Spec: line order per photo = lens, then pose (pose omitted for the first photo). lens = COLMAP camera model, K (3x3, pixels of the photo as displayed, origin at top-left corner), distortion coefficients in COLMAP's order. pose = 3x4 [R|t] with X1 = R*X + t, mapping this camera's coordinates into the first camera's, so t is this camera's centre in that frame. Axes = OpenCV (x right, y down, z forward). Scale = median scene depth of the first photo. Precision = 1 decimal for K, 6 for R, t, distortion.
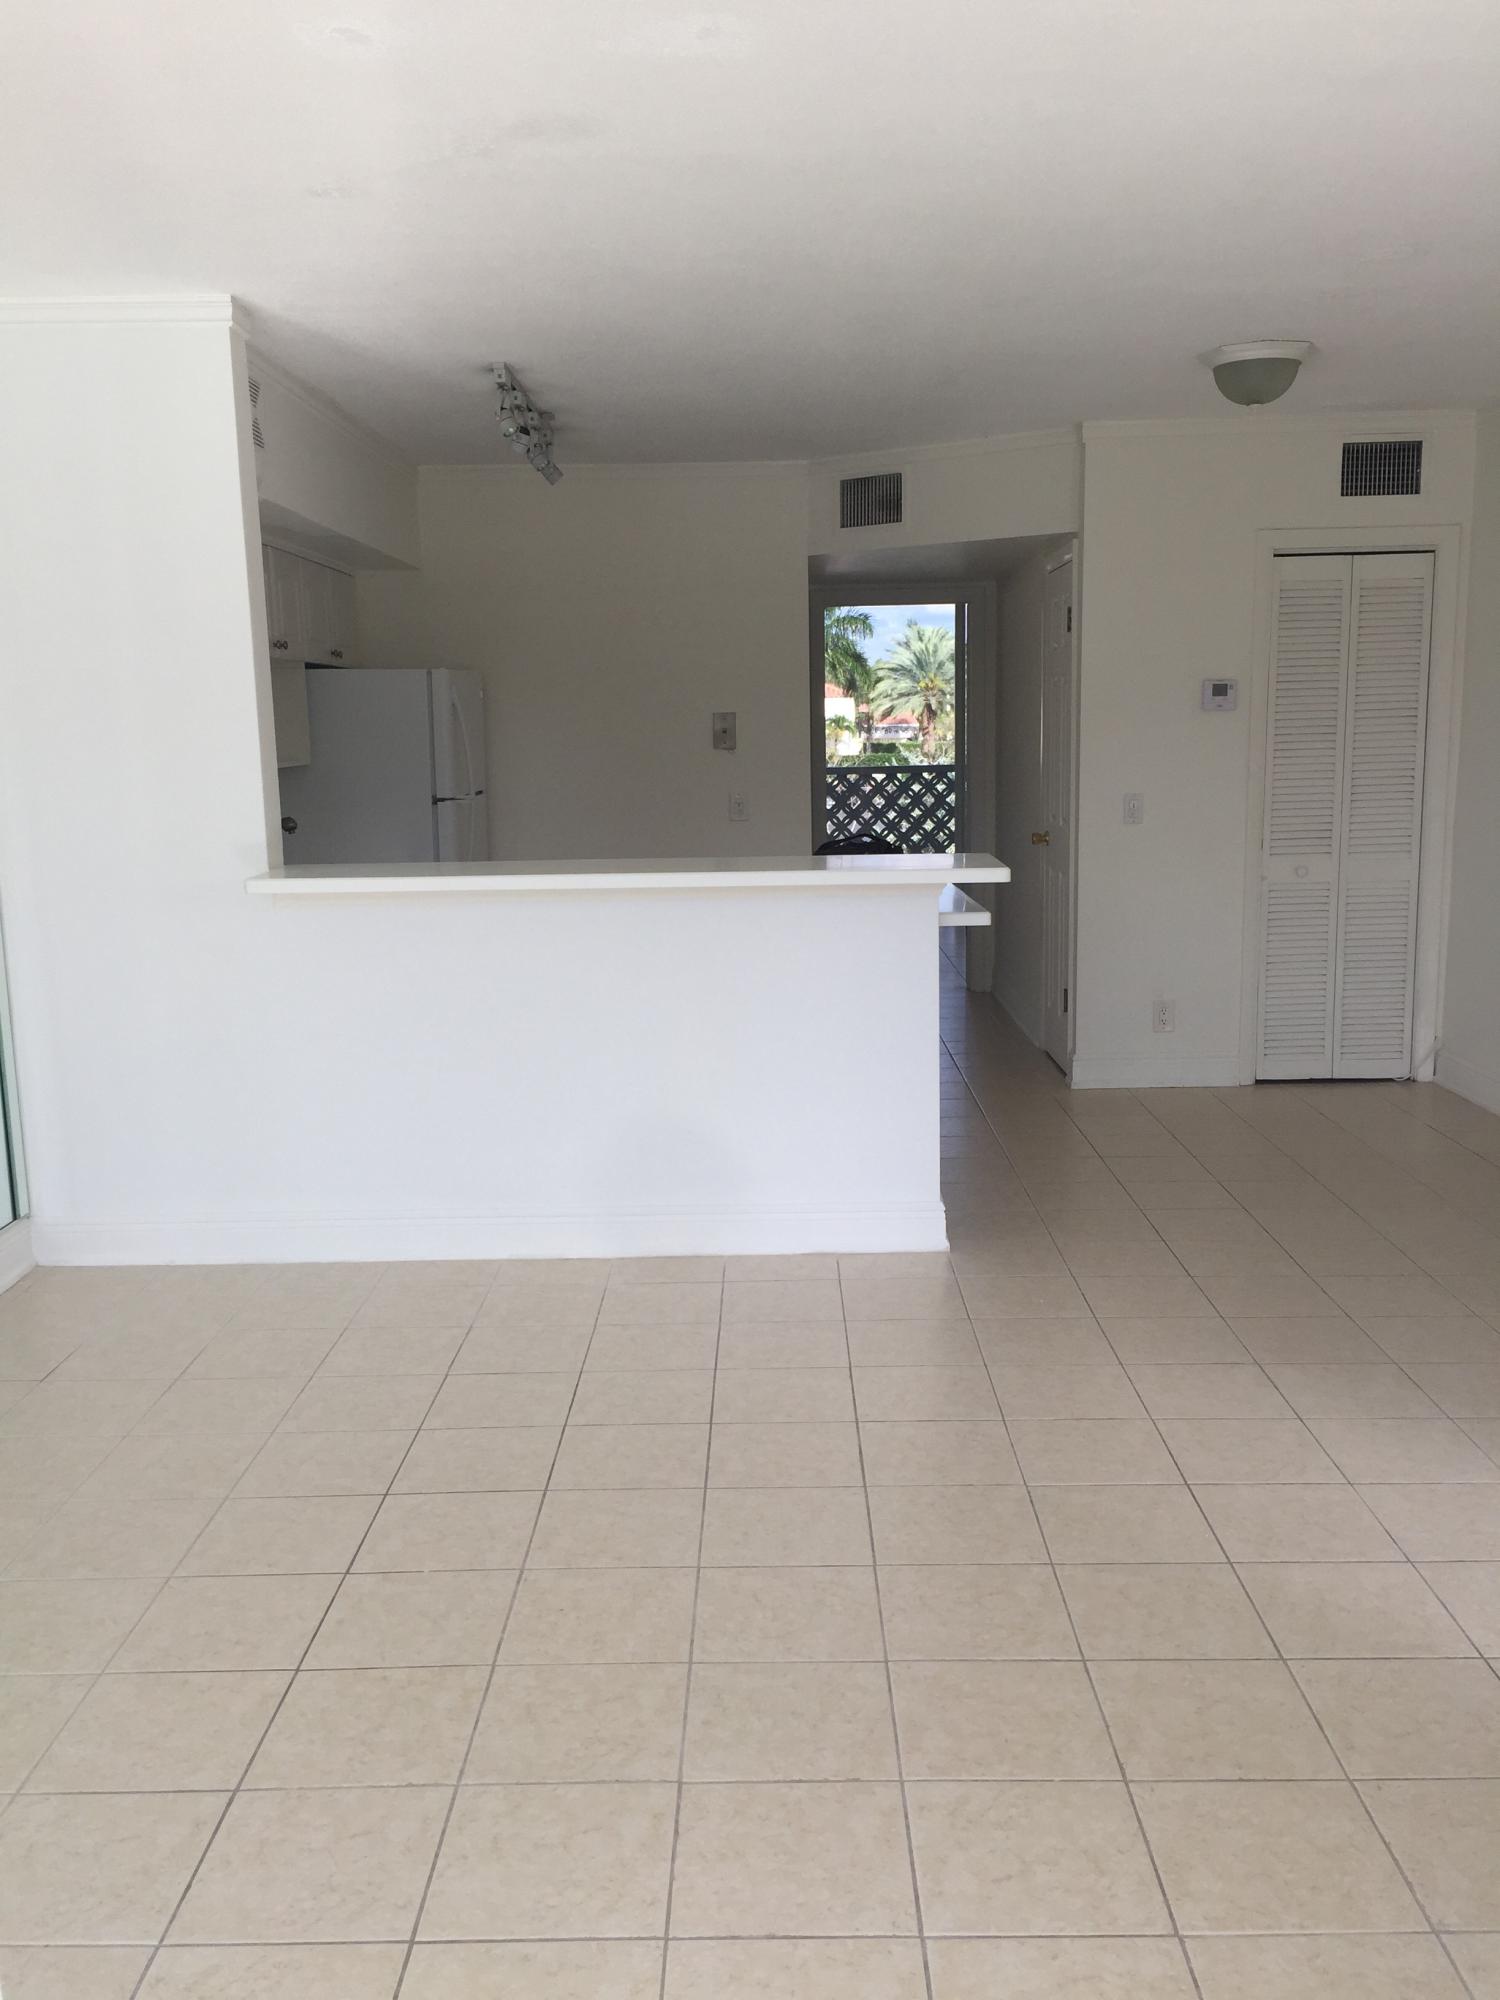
lens RADIAL K [[1700.7, 0, 750.4], [0, 1700.7, 1012.1], [0, 0, 1]] dist [0.076426, -0.111377]
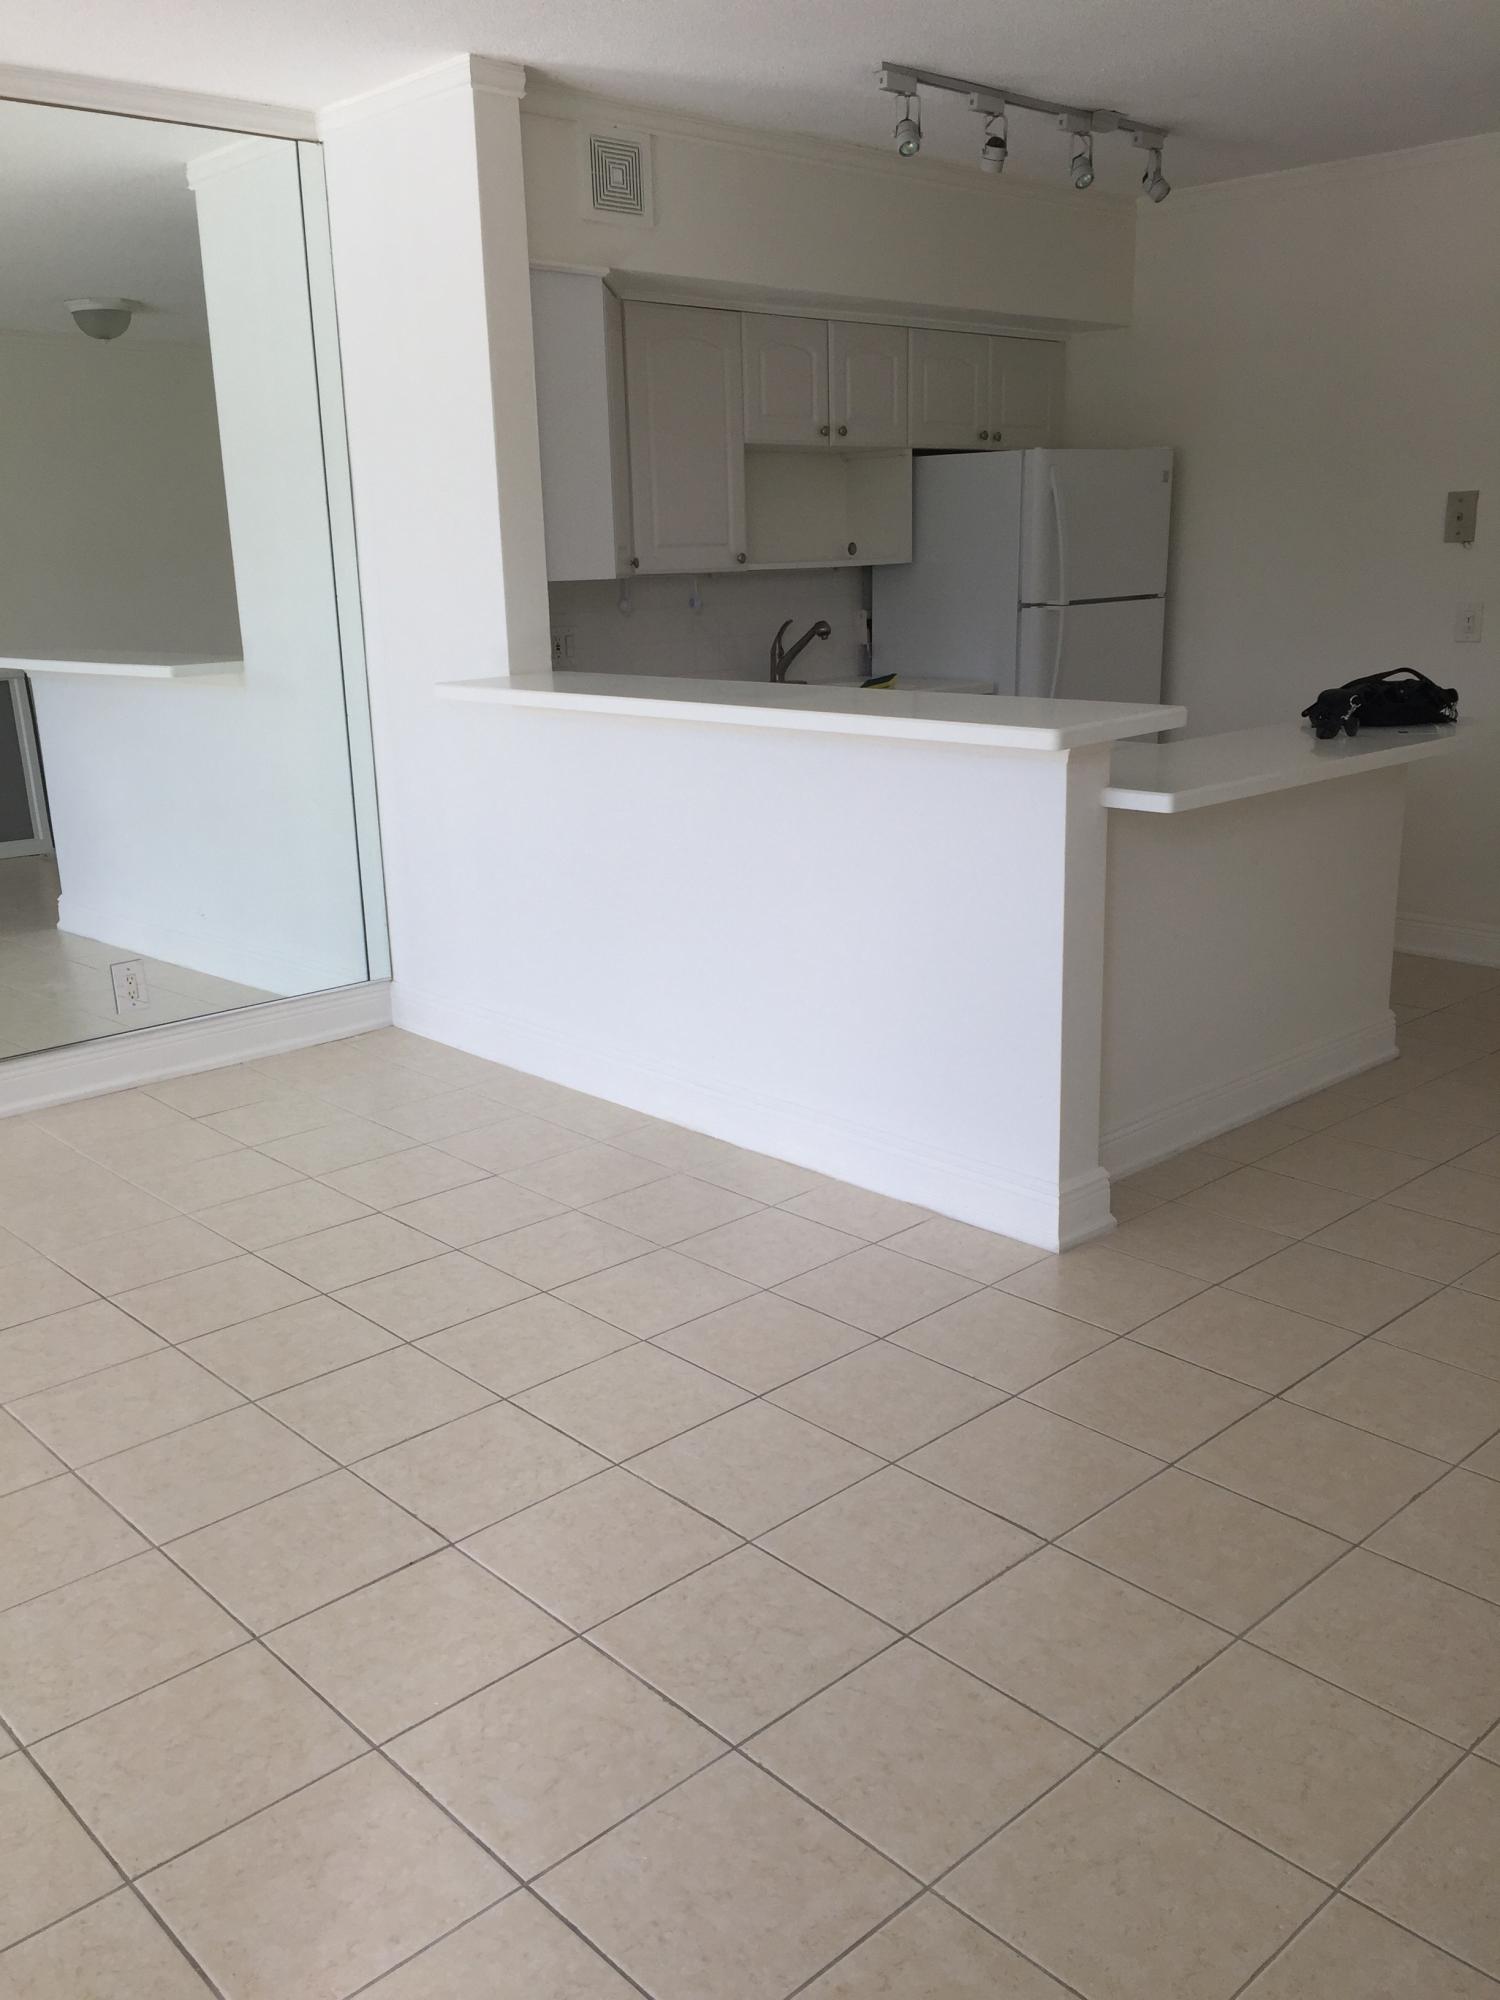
lens RADIAL K [[1700.7, 0, 731.4], [0, 1700.7, 992.4], [0, 0, 1]] dist [0.076426, -0.111377]
pose [[0.692289, 0.179983, -0.698815, 0.508916], [-0.108551, 0.983351, 0.145729, -0.058735], [0.713410, -0.025029, 0.700300, 0.396987]]
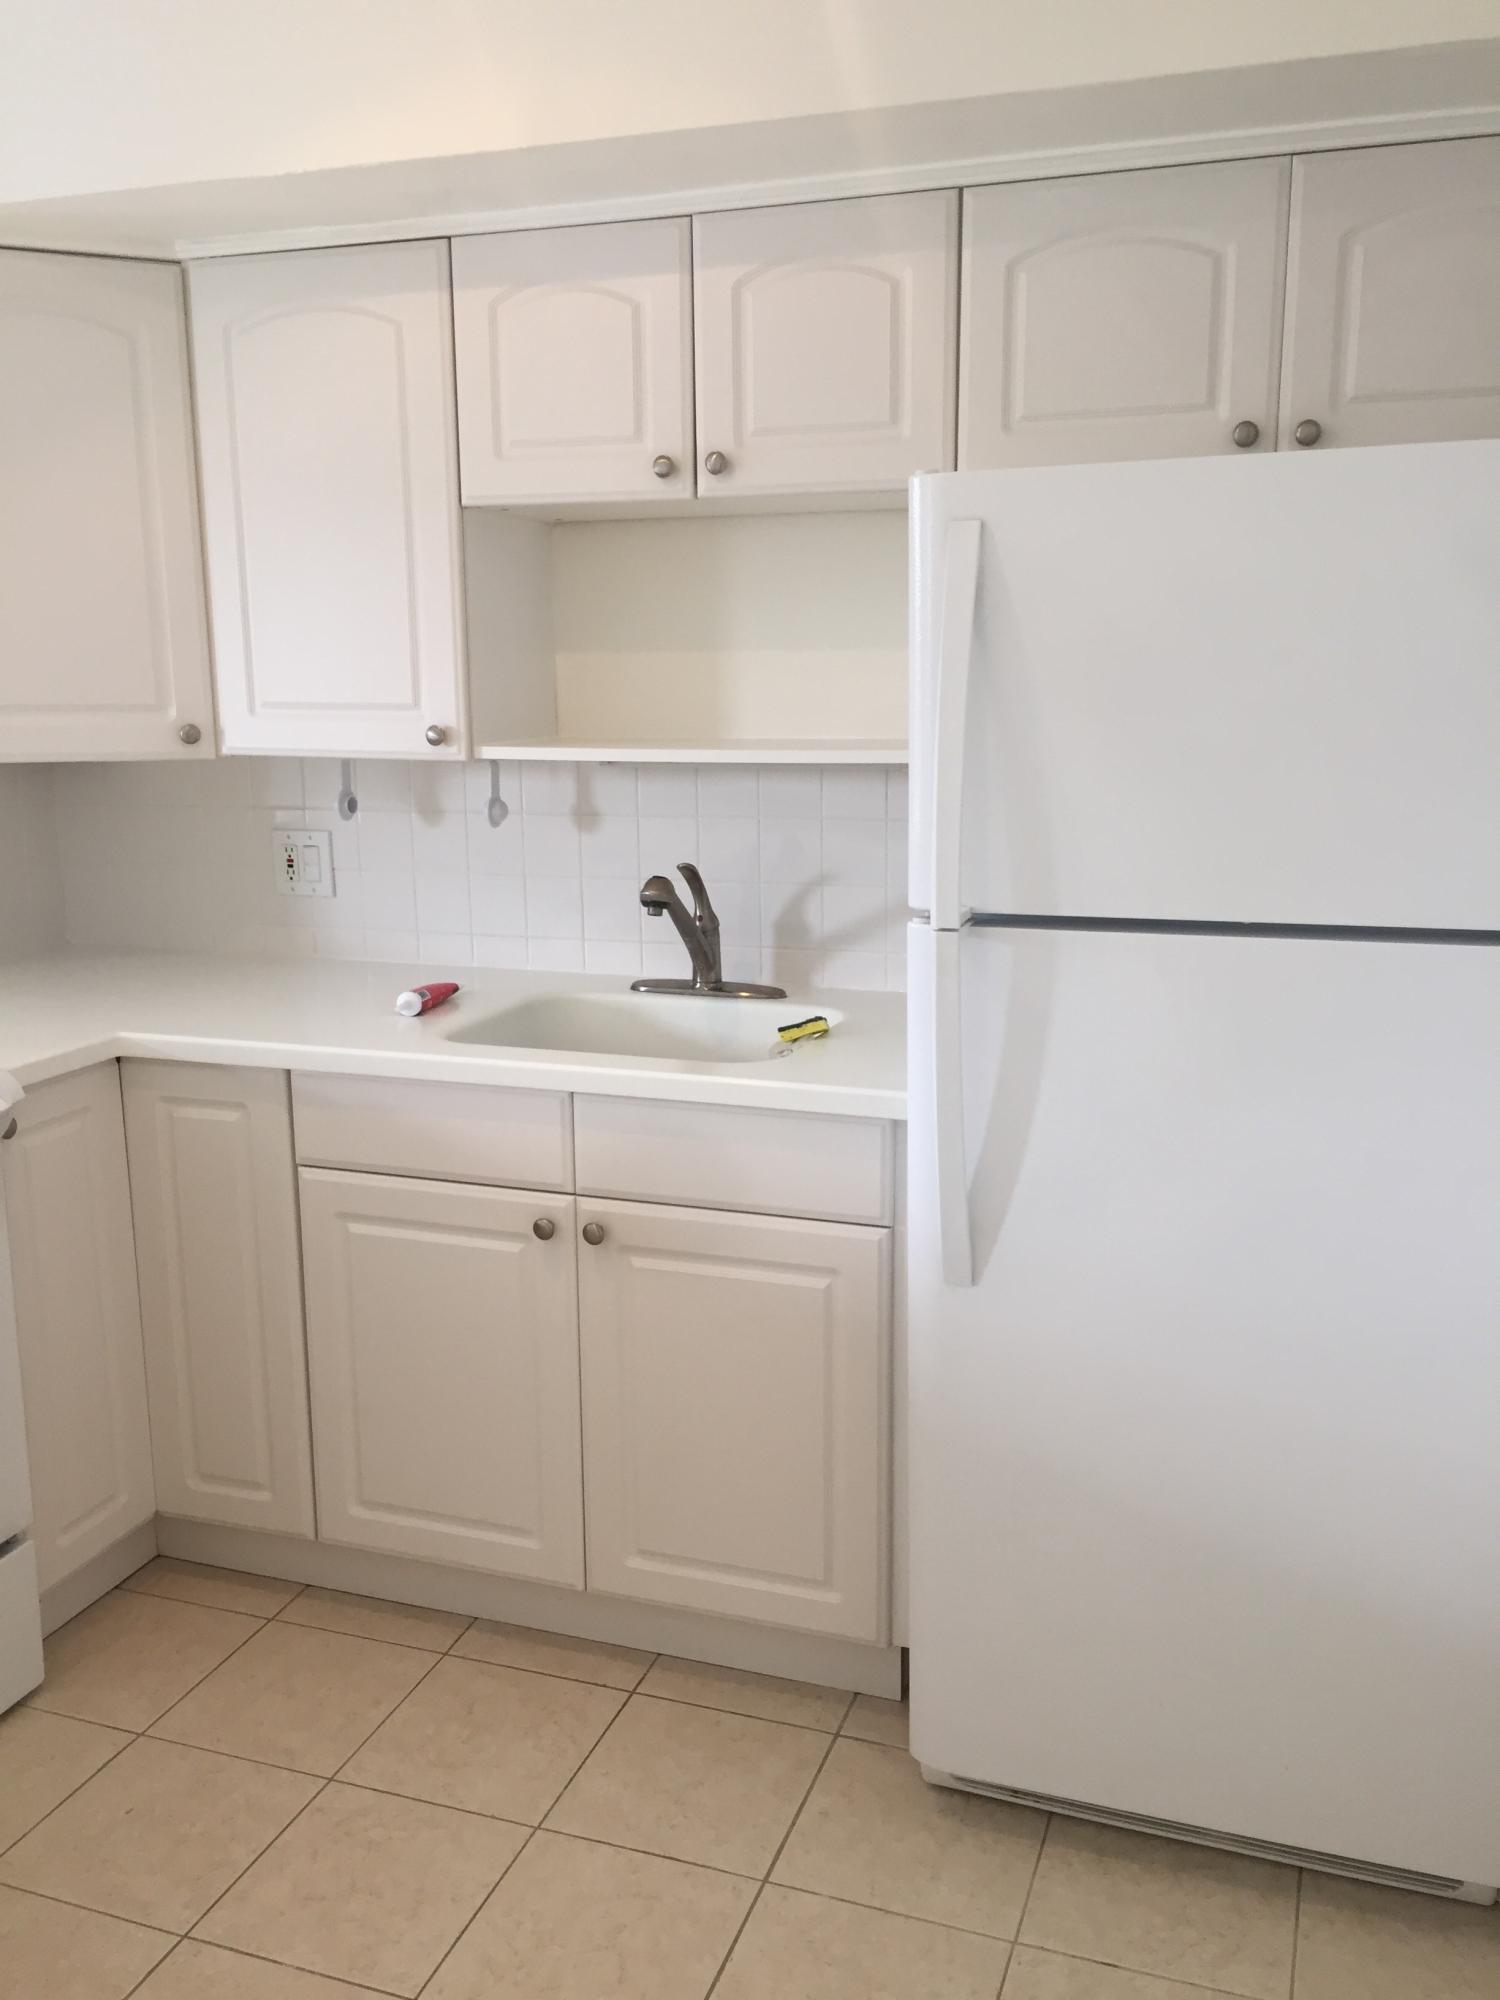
lens RADIAL K [[1700.7, 0, 750.7], [0, 1700.7, 1004.6], [0, 0, 1]] dist [0.076426, -0.111377]
pose [[-0.320605, 0.209619, -0.923727, 0.166786], [-0.150144, 0.951630, 0.268062, -0.266122], [0.935237, 0.224635, -0.273625, 1.508695]]
